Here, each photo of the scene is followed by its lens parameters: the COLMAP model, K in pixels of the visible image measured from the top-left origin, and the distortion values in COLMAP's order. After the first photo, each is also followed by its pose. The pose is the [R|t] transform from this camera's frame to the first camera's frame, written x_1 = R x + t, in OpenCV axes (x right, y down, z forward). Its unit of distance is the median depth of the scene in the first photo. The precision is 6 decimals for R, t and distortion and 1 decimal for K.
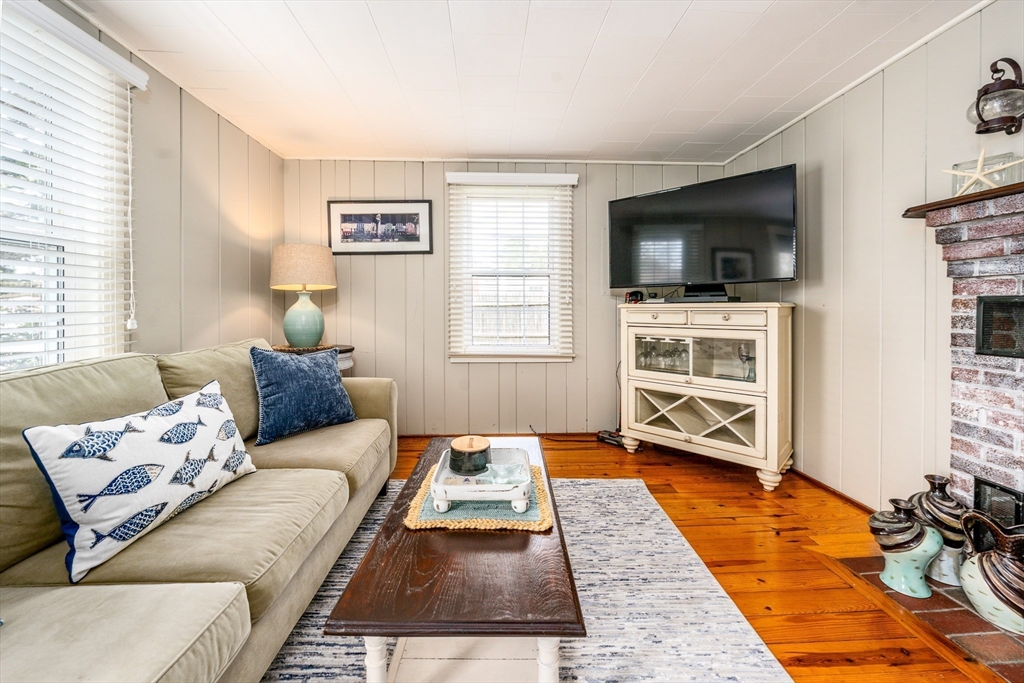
lens RADIAL K [[398.2, 0, 506.5], [0, 398.2, 310.0], [0, 0, 1]] dist [-0.001766, -0.000258]
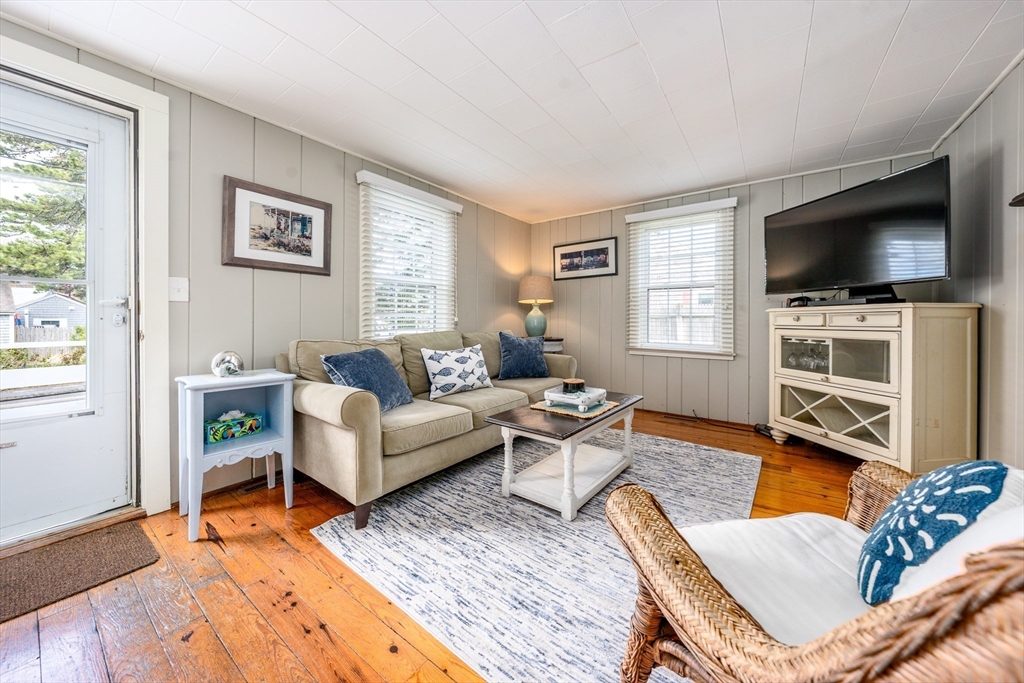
lens RADIAL K [[374.5, 0, 513.6], [0, 374.5, 322.6], [0, 0, 1]] dist [0.000495, 0.000025]
pose [[0.776575, 0.008148, -0.629972, 0.478215], [-0.010731, 0.999942, -0.000296, 0.039300], [0.629934, 0.006990, 0.776618, -0.326796]]
